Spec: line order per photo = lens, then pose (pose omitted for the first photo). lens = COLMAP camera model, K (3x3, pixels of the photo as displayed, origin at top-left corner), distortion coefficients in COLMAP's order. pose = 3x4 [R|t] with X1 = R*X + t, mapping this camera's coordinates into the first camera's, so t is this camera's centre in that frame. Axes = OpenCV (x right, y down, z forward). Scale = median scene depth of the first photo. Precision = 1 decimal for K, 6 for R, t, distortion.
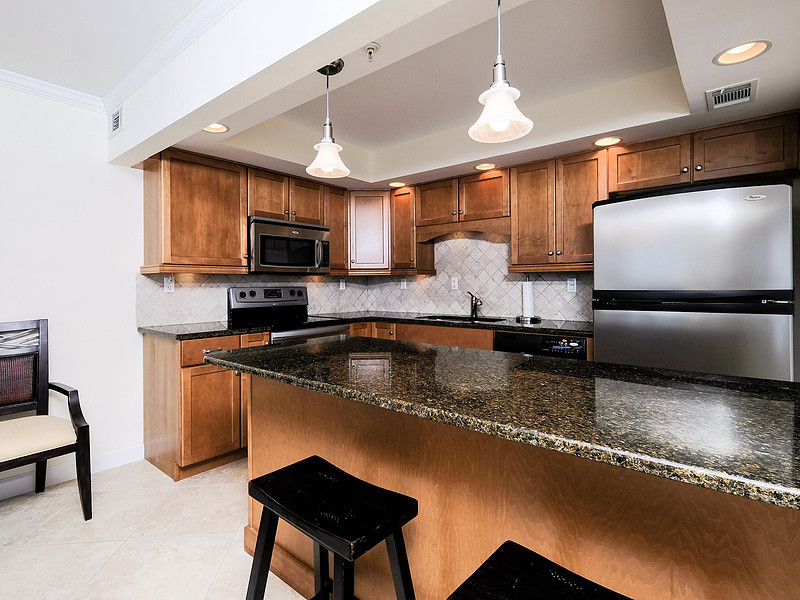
lens RADIAL K [[440.5, 0, 398.7], [0, 440.5, 285.0], [0, 0, 1]] dist [-0.006644, -0.002475]
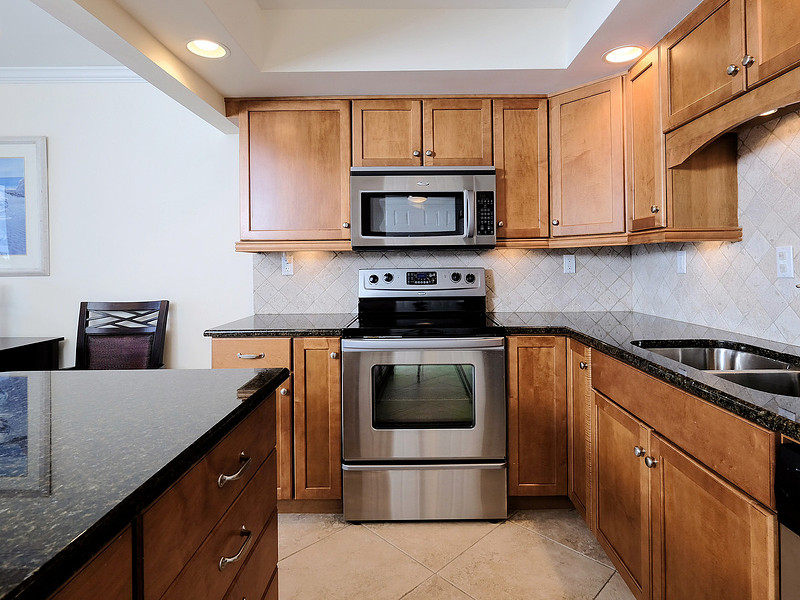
lens RADIAL K [[459.1, 0, 400.9], [0, 459.1, 258.6], [0, 0, 1]] dist [0.029418, -0.000076]
pose [[0.627624, -0.011047, -0.778439, 0.253471], [0.005082, 0.999936, -0.010093, -0.003561], [0.778500, 0.002378, 0.627640, 0.539727]]
